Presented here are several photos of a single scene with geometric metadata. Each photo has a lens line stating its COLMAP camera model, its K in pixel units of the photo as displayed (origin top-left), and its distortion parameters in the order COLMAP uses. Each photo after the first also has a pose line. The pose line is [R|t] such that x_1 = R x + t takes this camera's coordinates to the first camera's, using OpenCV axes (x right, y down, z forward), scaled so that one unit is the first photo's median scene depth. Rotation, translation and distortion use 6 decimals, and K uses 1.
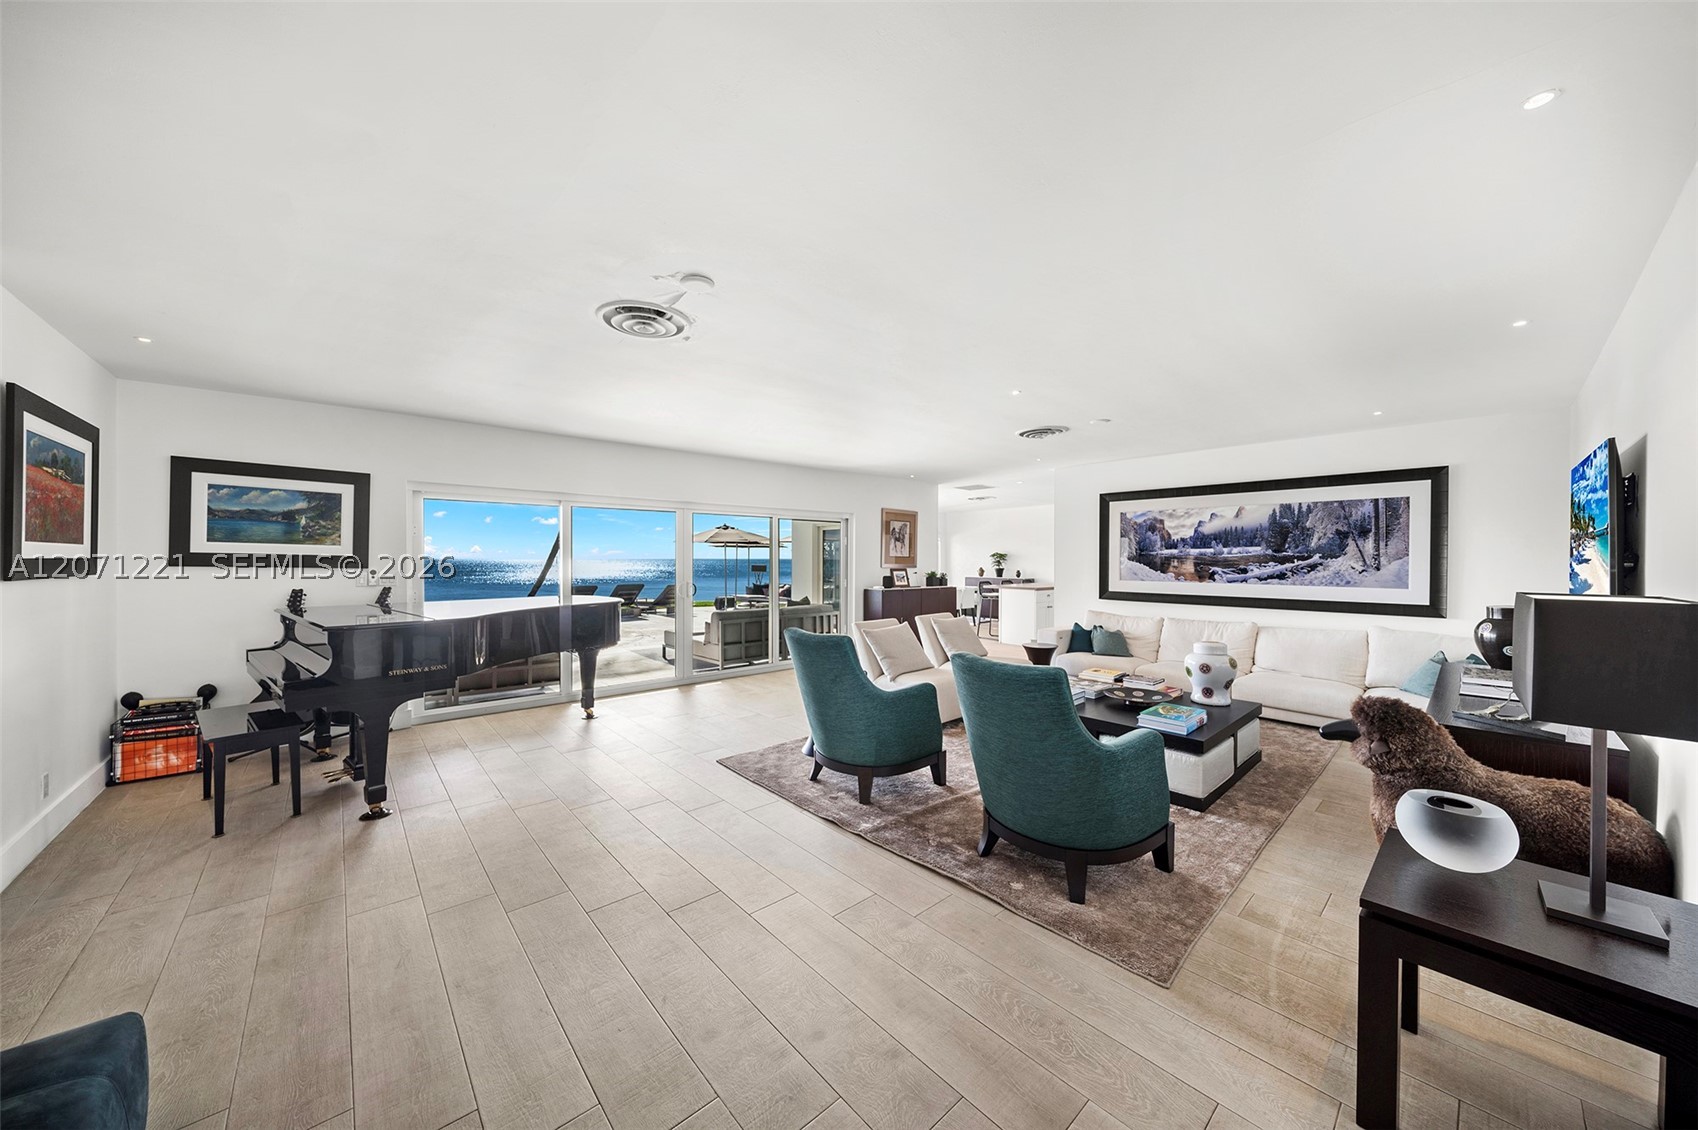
lens RADIAL K [[582.3, 0, 841.2], [0, 582.3, 559.7], [0, 0, 1]] dist [-0.010933, 0.000153]
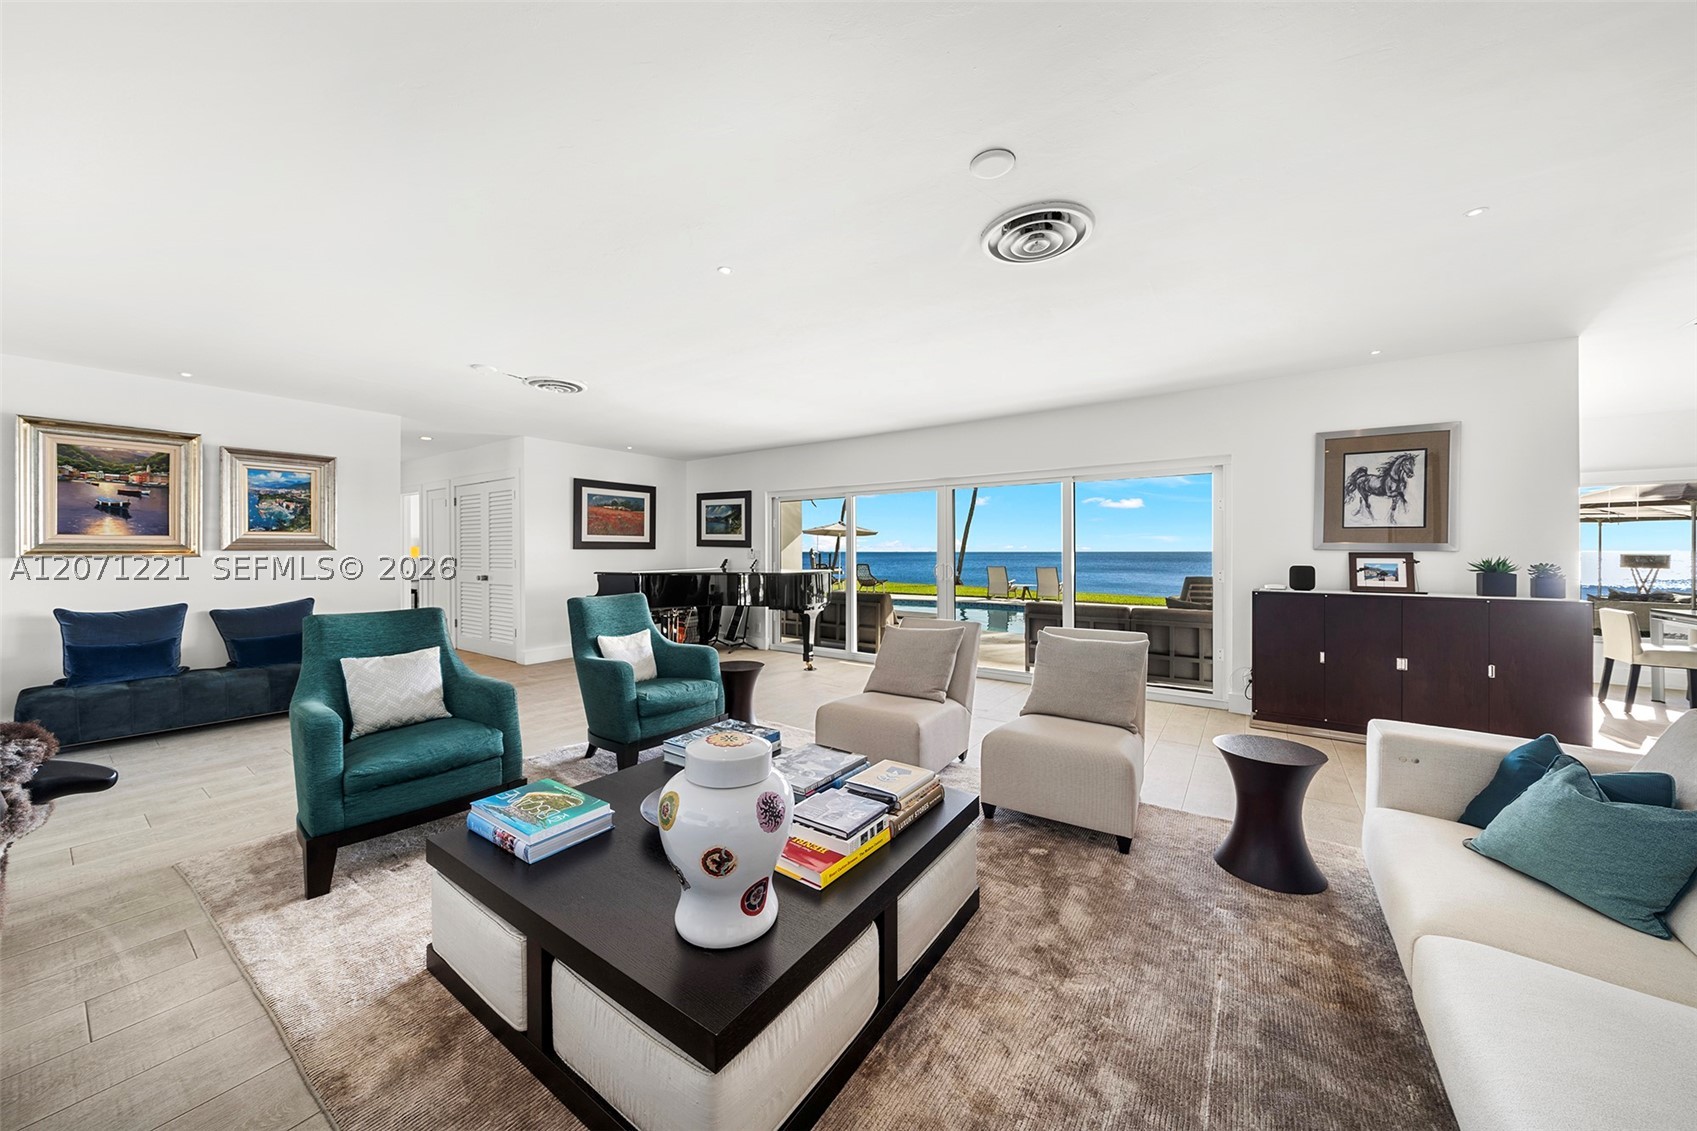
lens RADIAL K [[581.9, 0, 840.7], [0, 581.9, 560.2], [0, 0, 1]] dist [-0.010933, 0.000153]
pose [[0.231375, 0.012277, -0.972787, 0.904806], [0.000955, 0.999917, 0.012846, 0.030701], [0.972864, -0.003901, 0.231344, 0.916335]]
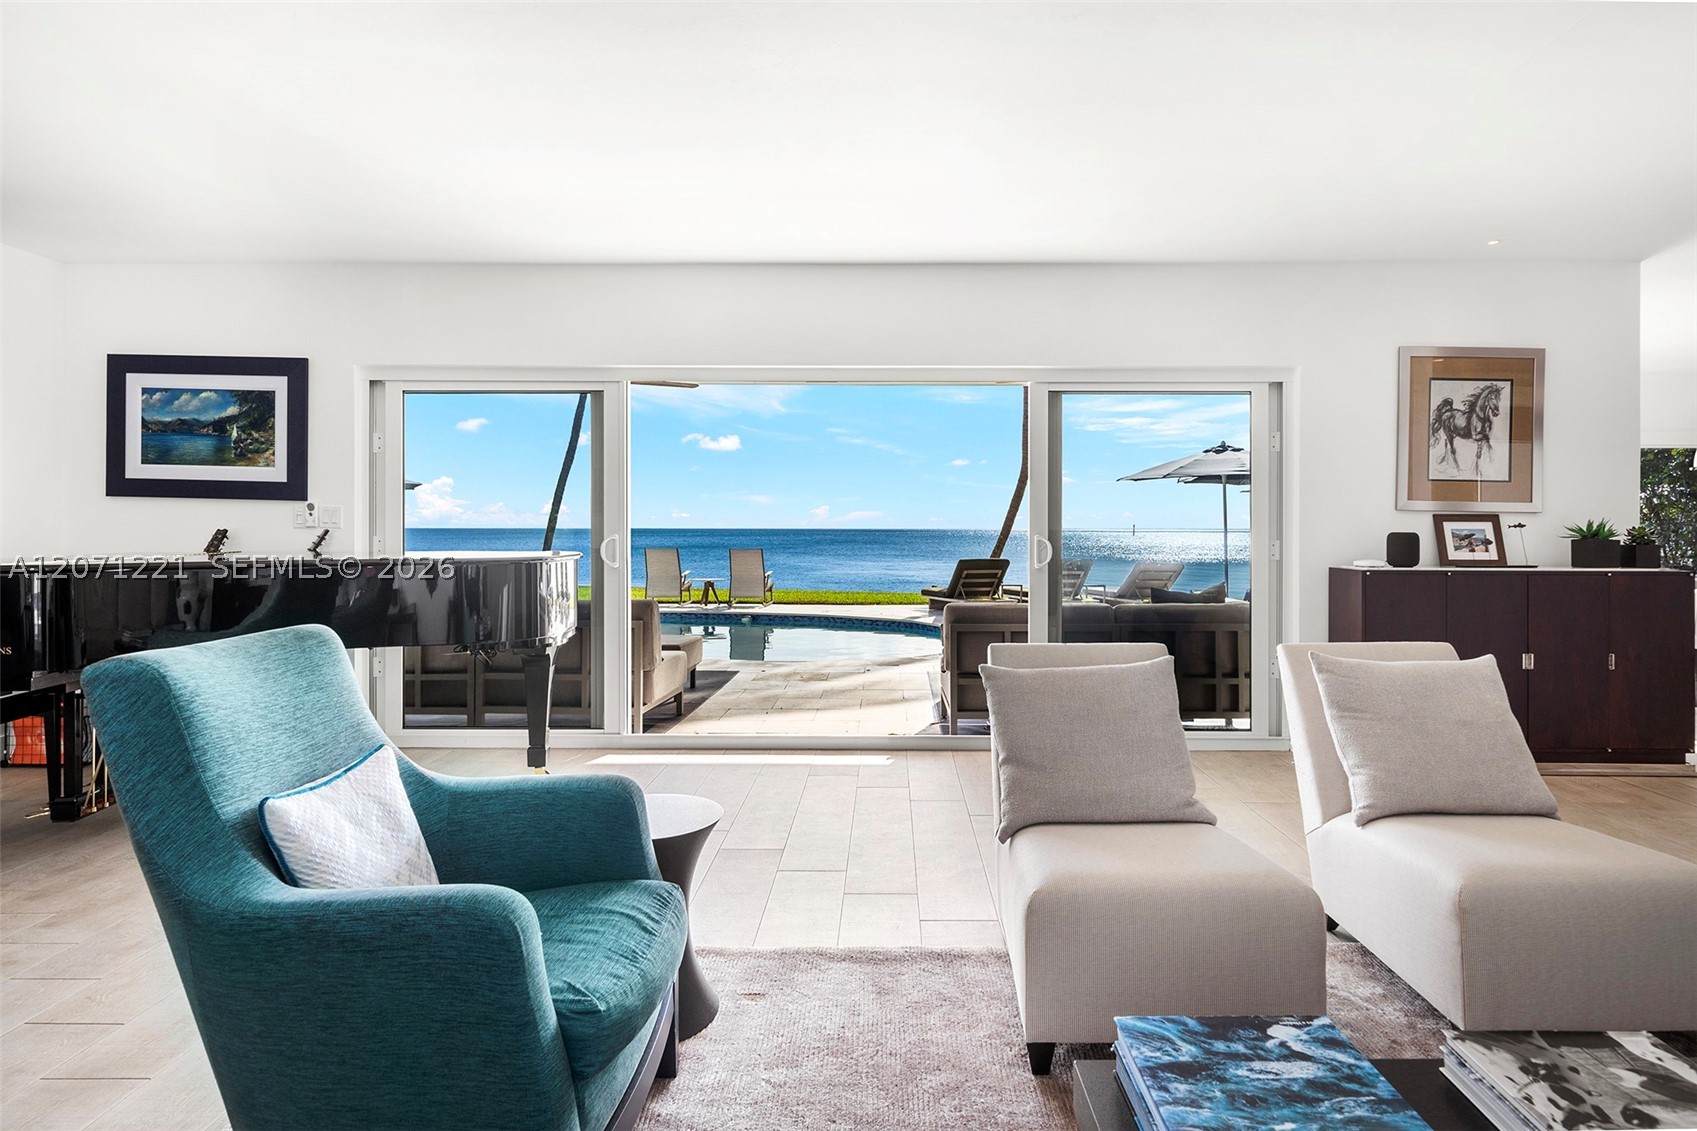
lens RADIAL K [[938.5, 0, 897.8], [0, 938.5, 531.8], [0, 0, 1]] dist [0.001211, 0.000348]
pose [[0.751991, 0.001647, -0.659171, 0.429553], [-0.000783, 0.999998, 0.001605, 0.051139], [0.659173, -0.000691, 0.751991, 0.673691]]
